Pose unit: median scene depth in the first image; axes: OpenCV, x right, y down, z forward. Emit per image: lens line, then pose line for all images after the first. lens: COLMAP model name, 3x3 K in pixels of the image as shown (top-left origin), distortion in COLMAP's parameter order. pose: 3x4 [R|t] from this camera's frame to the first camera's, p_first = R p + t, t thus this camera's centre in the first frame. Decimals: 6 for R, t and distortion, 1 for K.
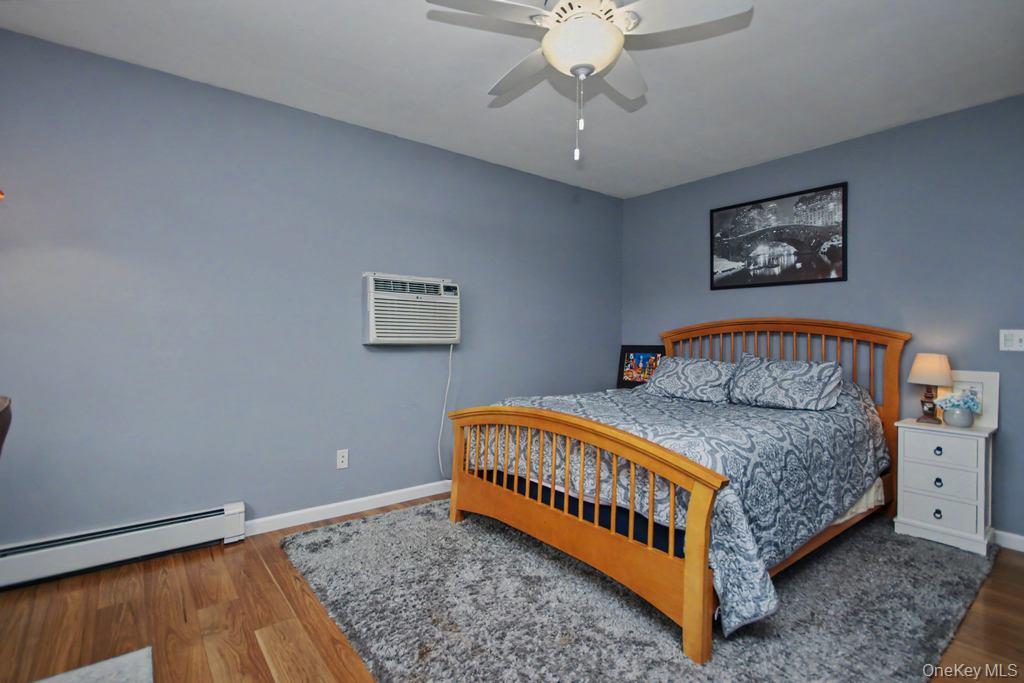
lens RADIAL K [[485.1, 0, 512.2], [0, 485.1, 336.4], [0, 0, 1]] dist [0.013098, -0.004376]
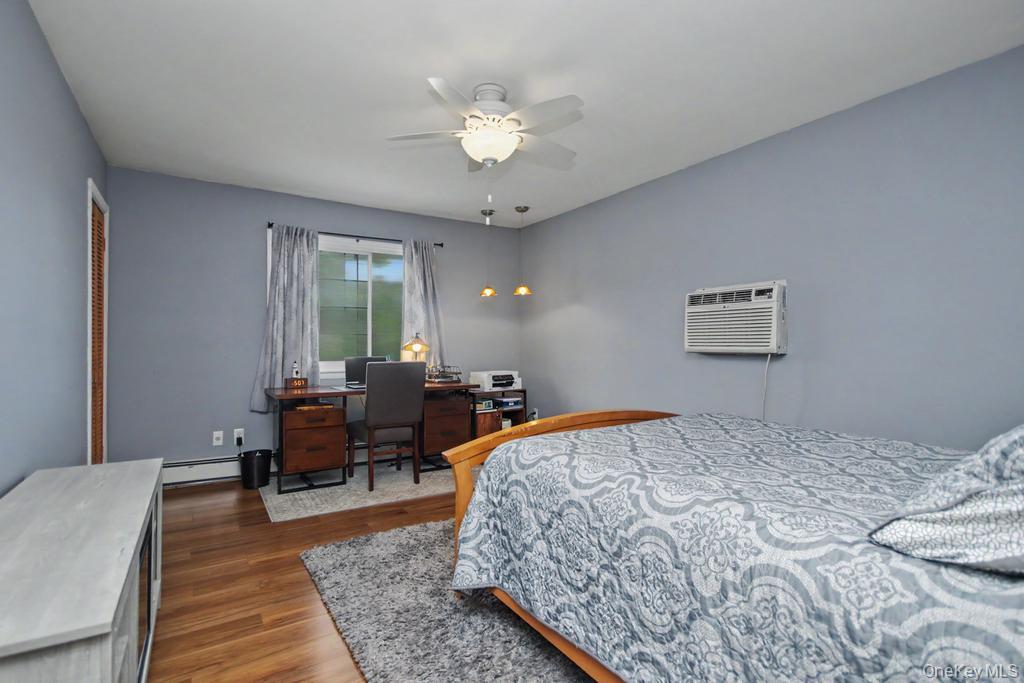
lens RADIAL K [[485.1, 0, 511.7], [0, 485.1, 346.4], [0, 0, 1]] dist [0.013098, -0.004376]
pose [[-0.088424, -0.004893, -0.996071, 0.825852], [0.004256, 0.999977, -0.005290, 0.005777], [0.996074, -0.004707, -0.088401, 0.621974]]
